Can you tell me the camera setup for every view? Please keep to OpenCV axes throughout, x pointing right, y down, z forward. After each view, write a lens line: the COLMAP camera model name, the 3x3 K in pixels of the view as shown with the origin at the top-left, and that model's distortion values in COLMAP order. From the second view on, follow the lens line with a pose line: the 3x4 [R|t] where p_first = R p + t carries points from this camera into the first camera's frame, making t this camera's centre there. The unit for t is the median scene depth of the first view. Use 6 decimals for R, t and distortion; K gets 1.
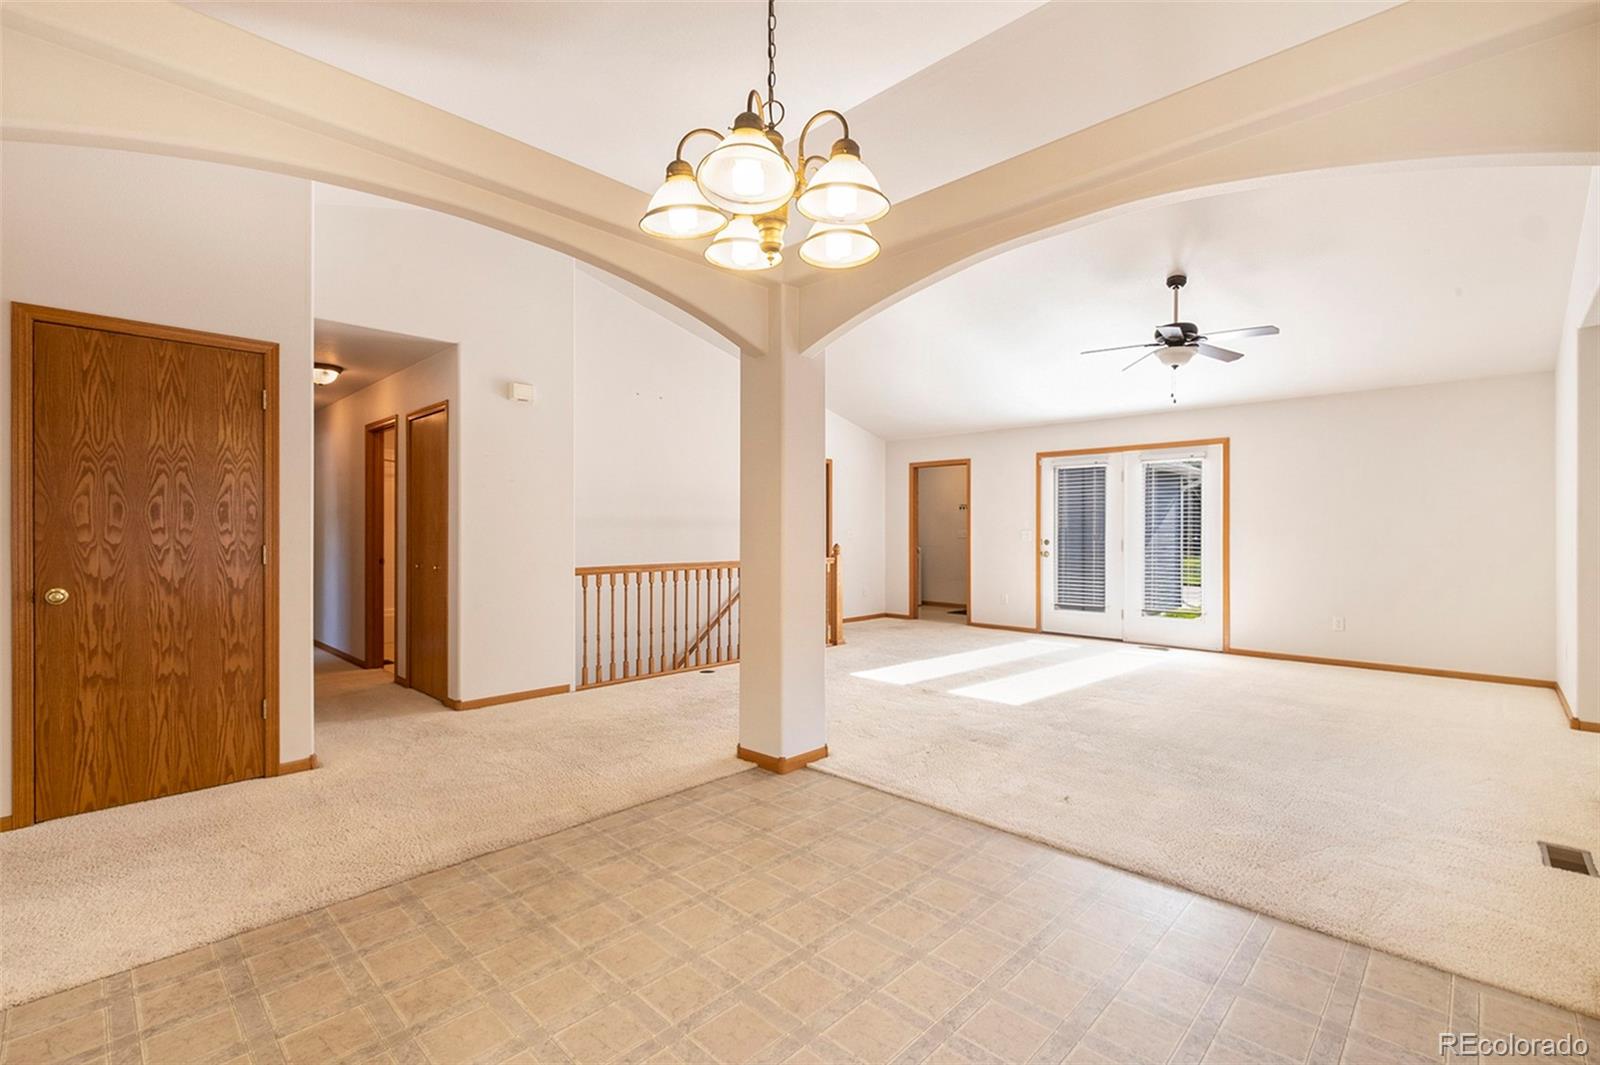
lens RADIAL K [[714.2, 0, 799.6], [0, 714.2, 543.0], [0, 0, 1]] dist [-0.001387, -0.000314]
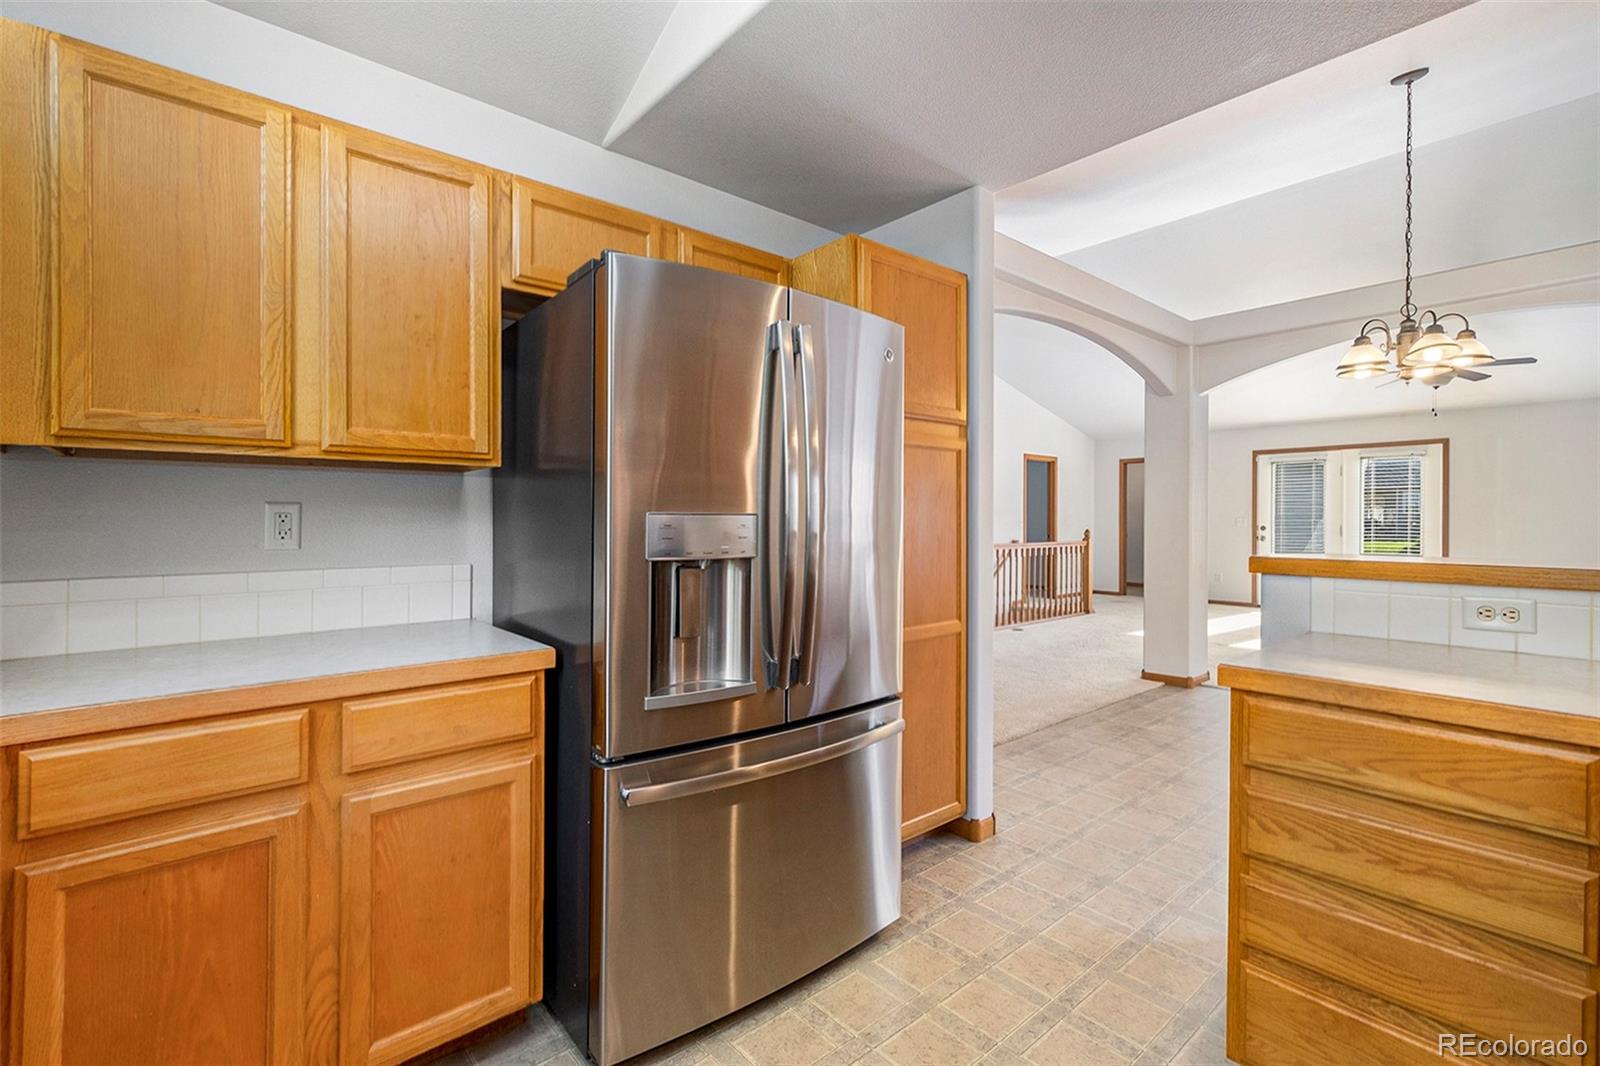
lens RADIAL K [[714.7, 0, 804.3], [0, 714.7, 525.8], [0, 0, 1]] dist [0.002545, -0.000667]
pose [[0.996283, 0.000363, -0.086143, -0.422250], [-0.000957, 0.999976, -0.006860, 0.005550], [0.086139, 0.006917, 0.996259, -0.311885]]
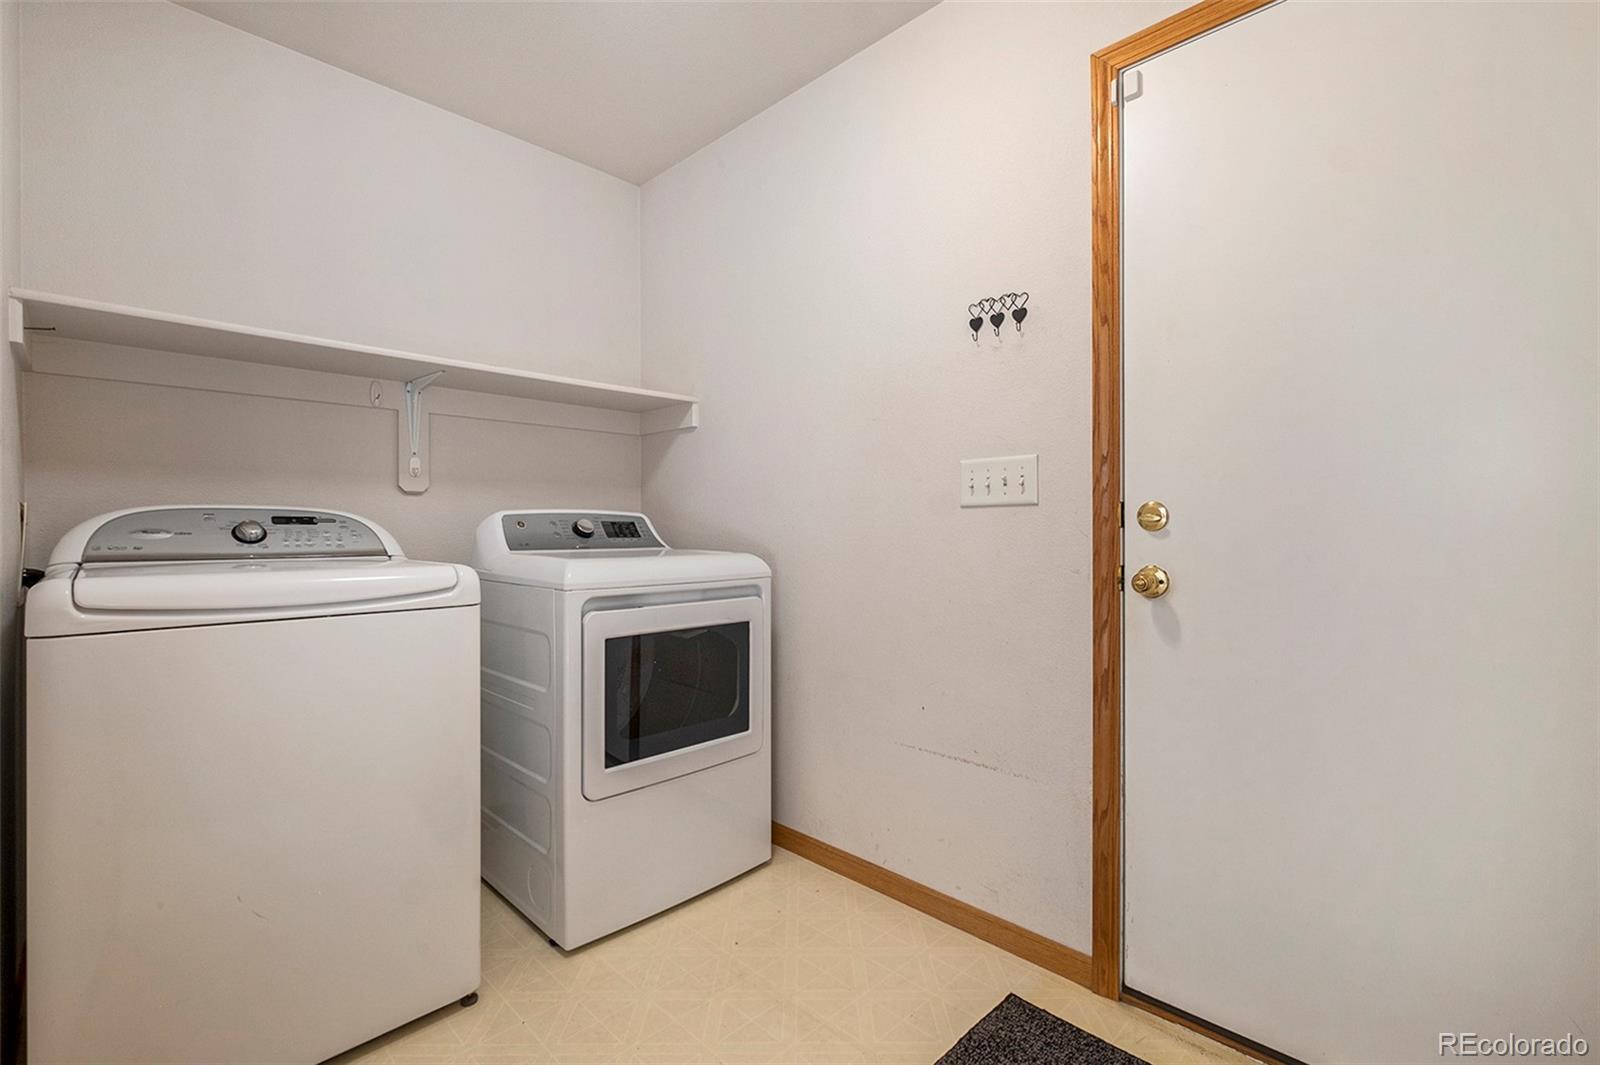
lens RADIAL K [[714.7, 0, 804.3], [0, 714.7, 525.3], [0, 0, 1]] dist [0.002545, -0.000667]
pose [[0.999973, -0.002112, -0.007096, 0.370856], [0.001984, 0.999834, -0.018086, 0.005240], [0.007133, 0.018072, 0.999811, 1.173746]]
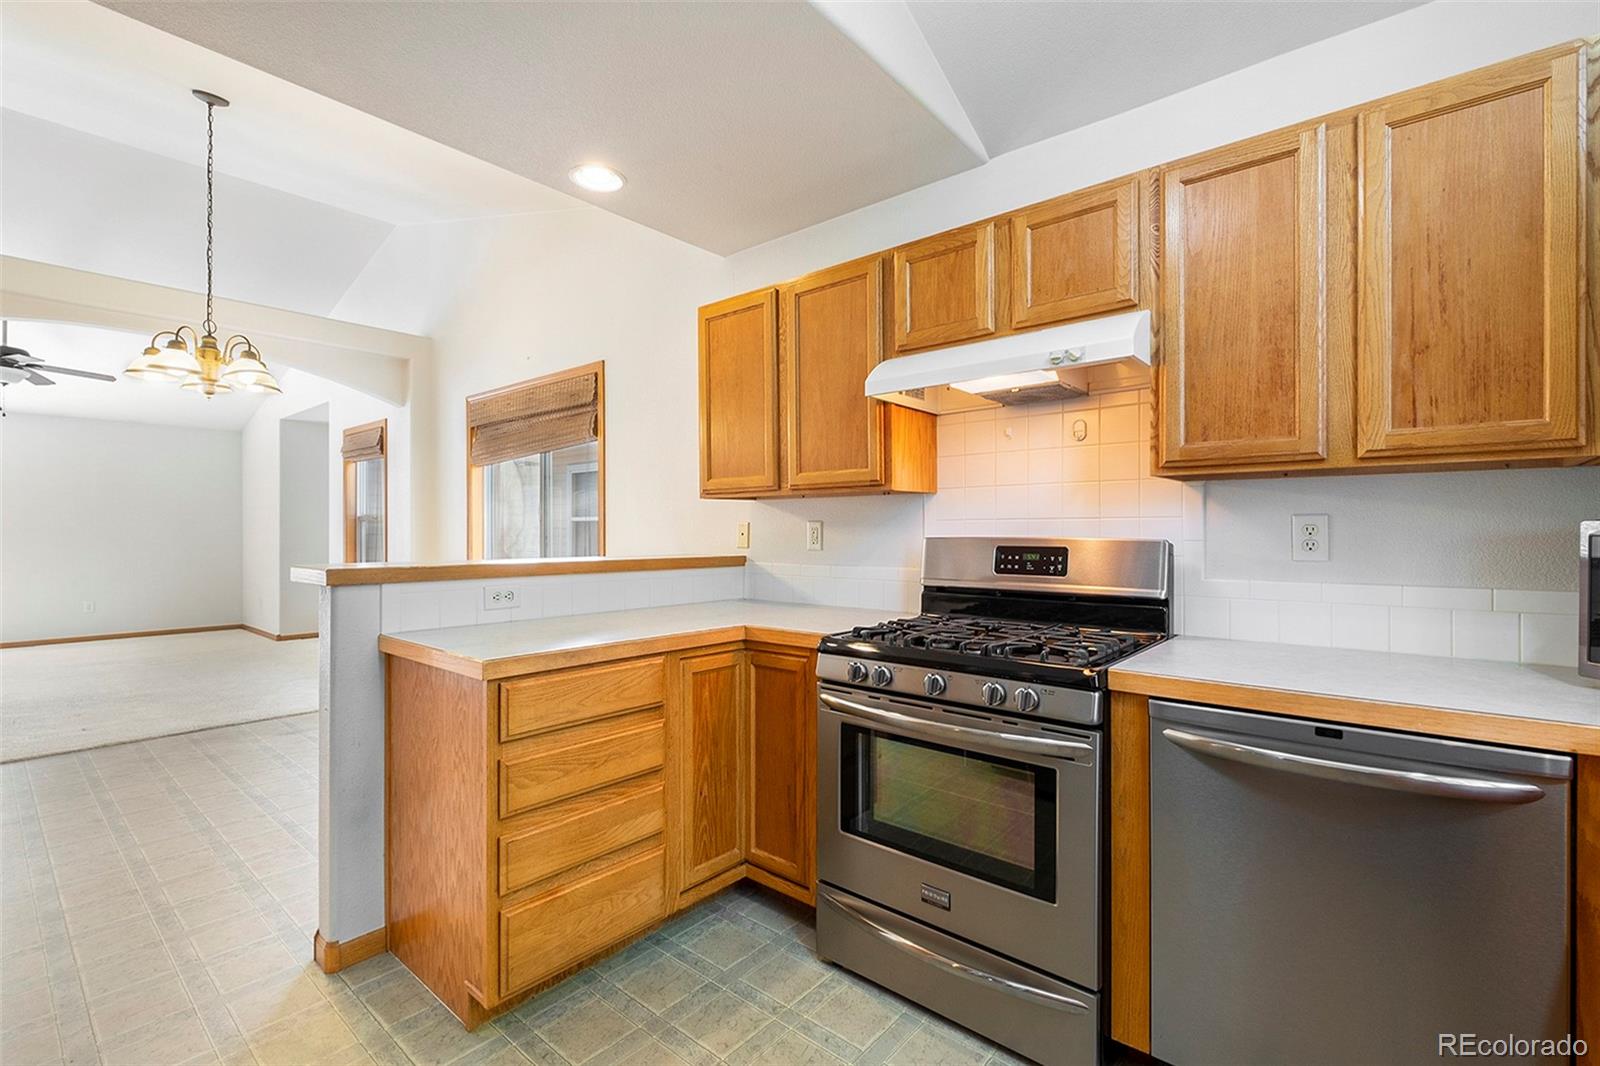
lens RADIAL K [[701.4, 0, 800.0], [0, 701.4, 533.0], [0, 0, 1]] dist [0.003336, 0.000065]
pose [[-0.067083, -0.001984, 0.997745, -0.586860], [0.015762, 0.999871, 0.003048, 0.003030], [-0.997623, 0.015931, -0.067043, -0.148107]]
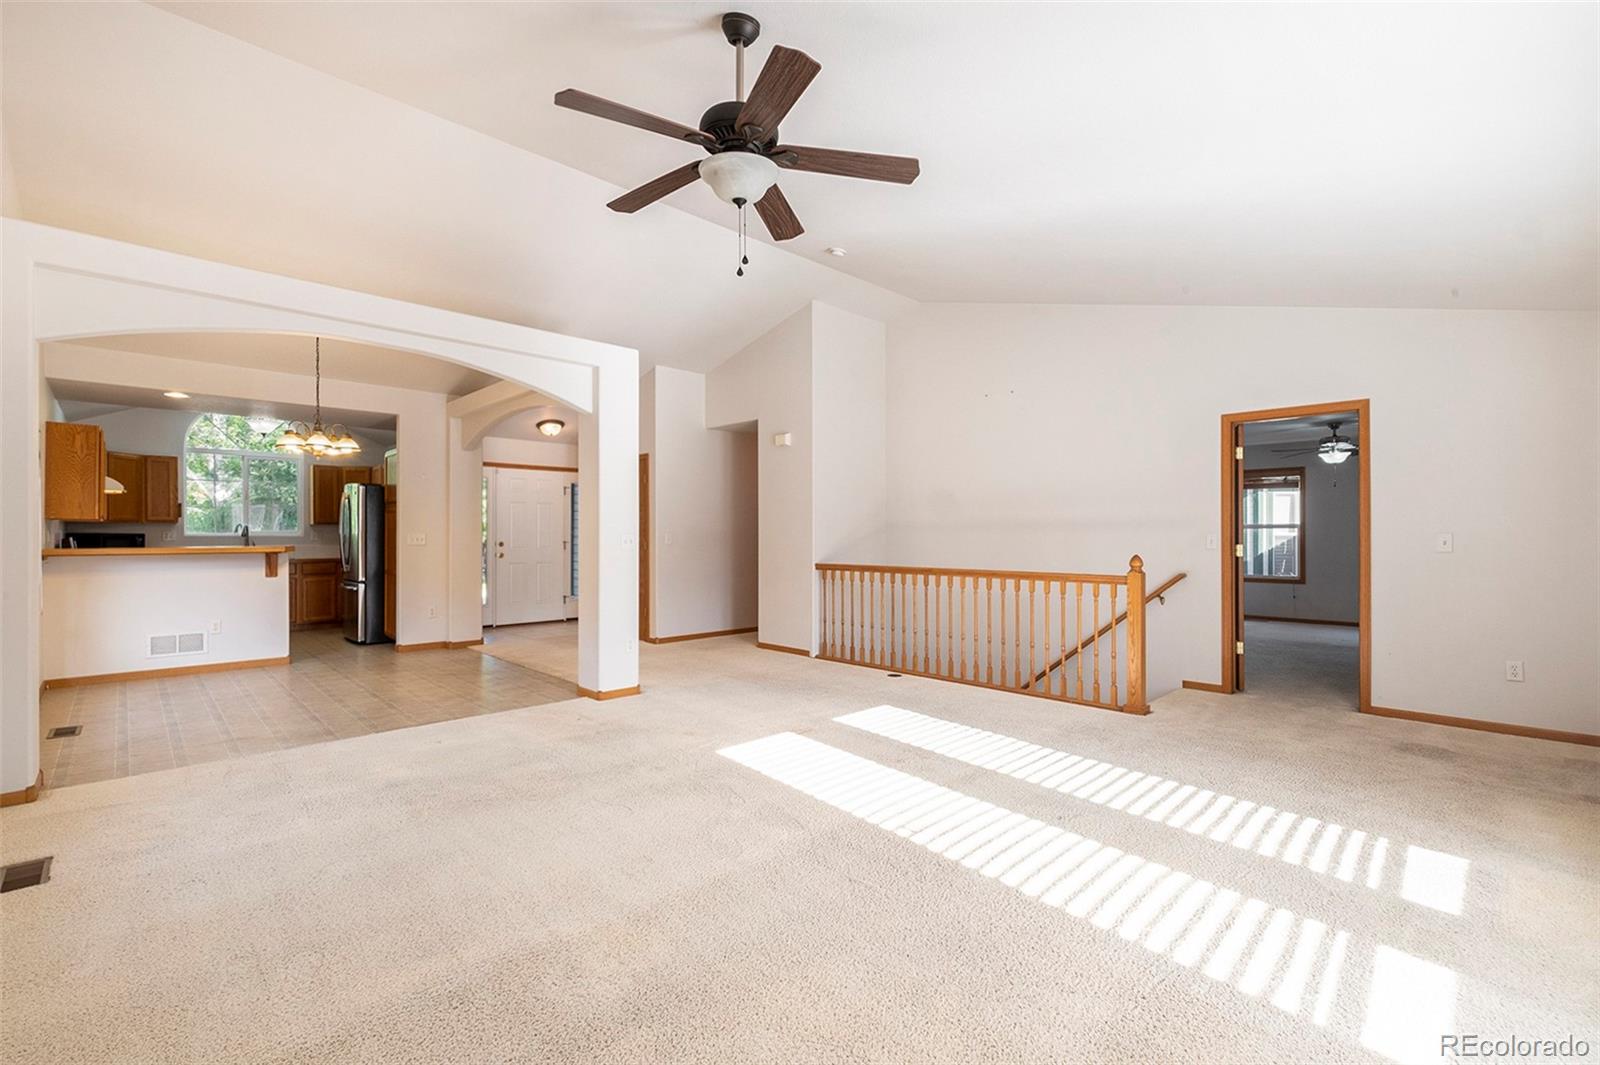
lens RADIAL K [[701.8, 0, 800.0], [0, 701.8, 532.5], [0, 0, 1]] dist [-0.000925, -0.000524]
pose [[-0.032753, -0.004070, -0.999455, 0.914178], [-0.016699, 0.999854, -0.003525, -0.015950], [0.999324, 0.016575, -0.032817, 0.951413]]
